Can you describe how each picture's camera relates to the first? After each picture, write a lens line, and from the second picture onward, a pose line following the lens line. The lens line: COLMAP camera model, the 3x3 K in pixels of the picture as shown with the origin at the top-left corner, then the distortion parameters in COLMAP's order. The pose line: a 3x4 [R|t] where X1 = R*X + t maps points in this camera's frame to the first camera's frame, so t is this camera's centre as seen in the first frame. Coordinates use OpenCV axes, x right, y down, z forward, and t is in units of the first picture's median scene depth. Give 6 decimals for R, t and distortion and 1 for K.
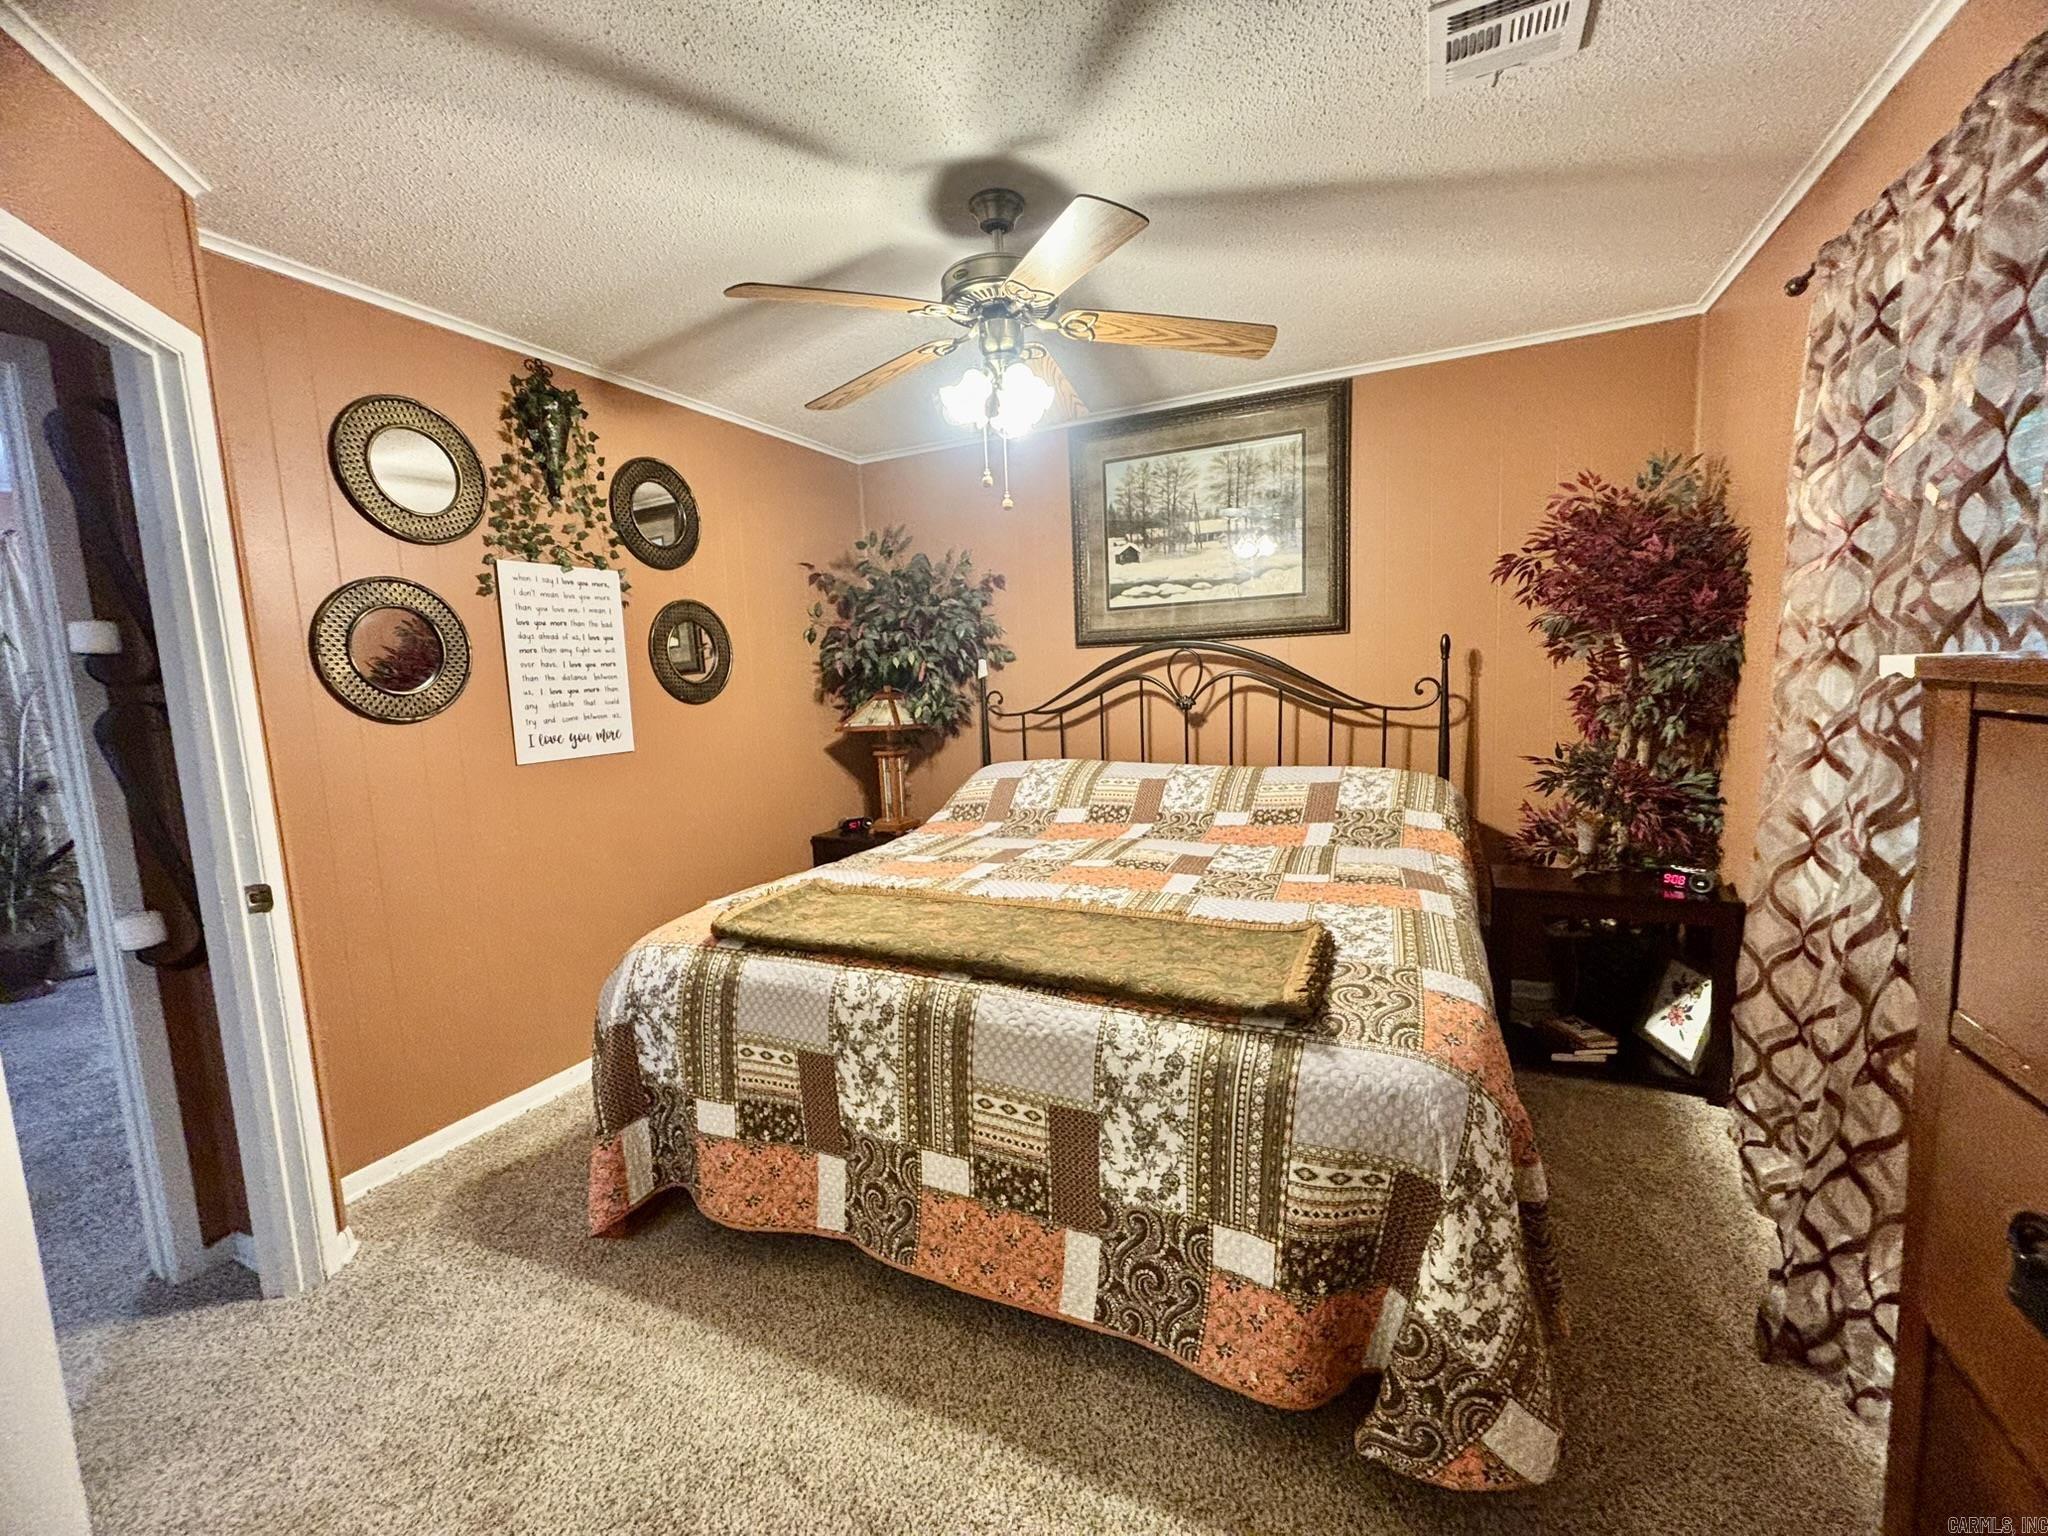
lens RADIAL K [[831.6, 0, 1024.0], [0, 831.6, 768.0], [0, 0, 1]] dist [0.037581, 0.000003]
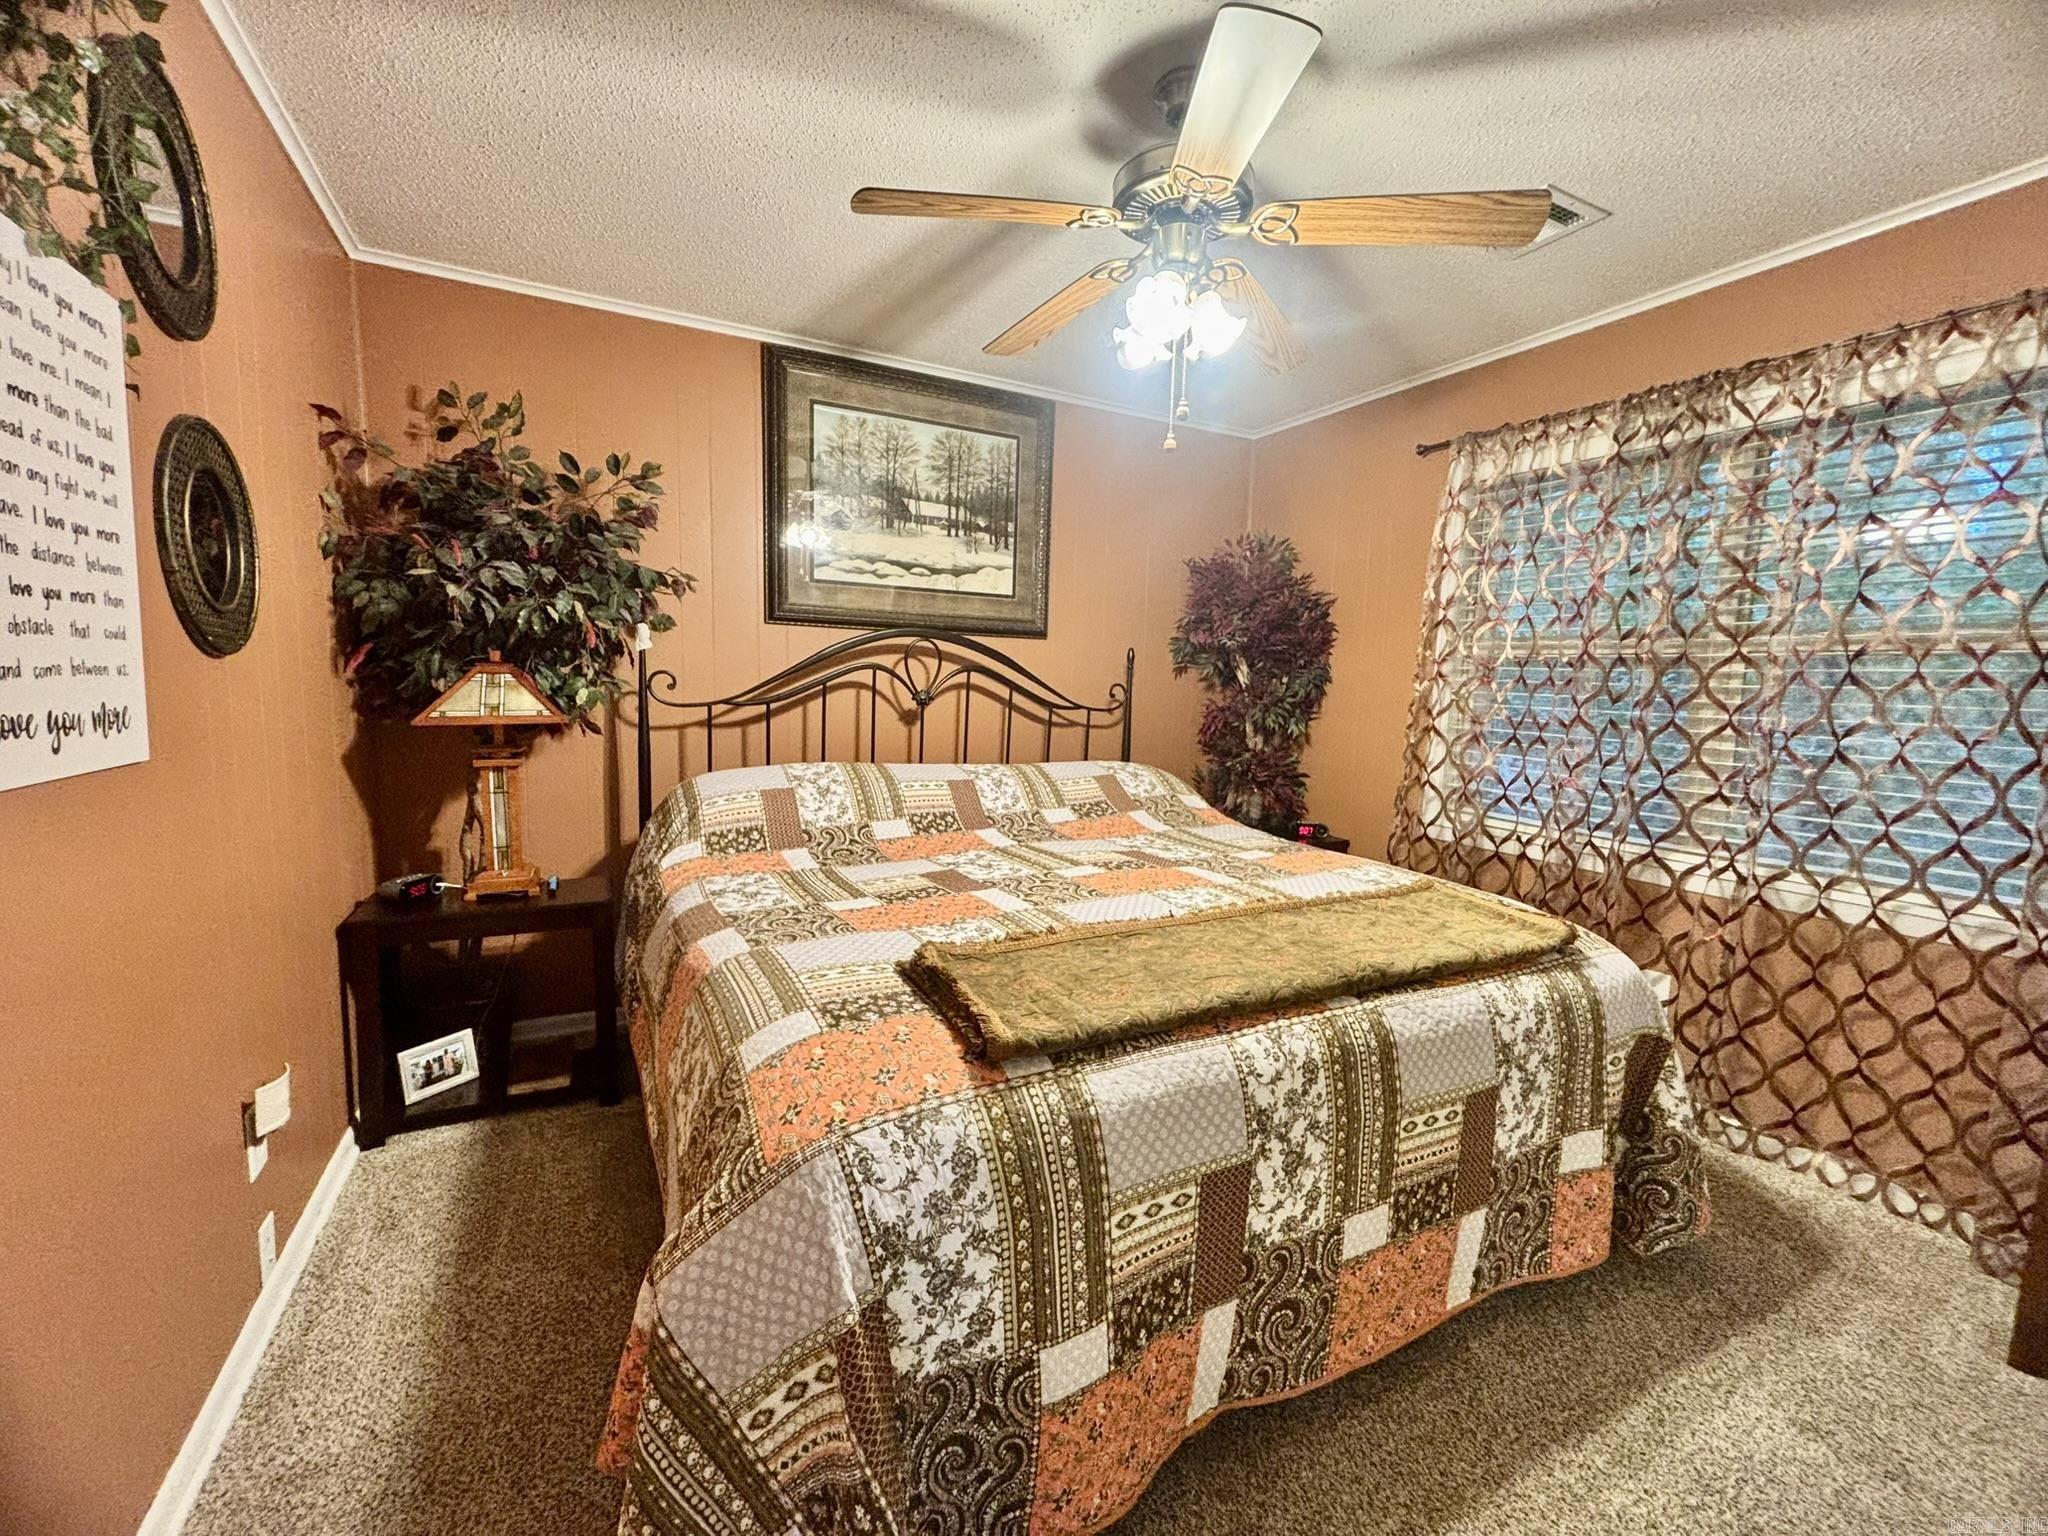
lens RADIAL K [[835.6, 0, 1027.1], [0, 835.6, 768.8], [0, 0, 1]] dist [-0.000414, 0.000192]
pose [[0.593861, -0.027945, 0.804082, -0.551039], [0.041434, 0.999133, 0.004122, -0.000736], [-0.803500, 0.030868, 0.594503, 0.435876]]
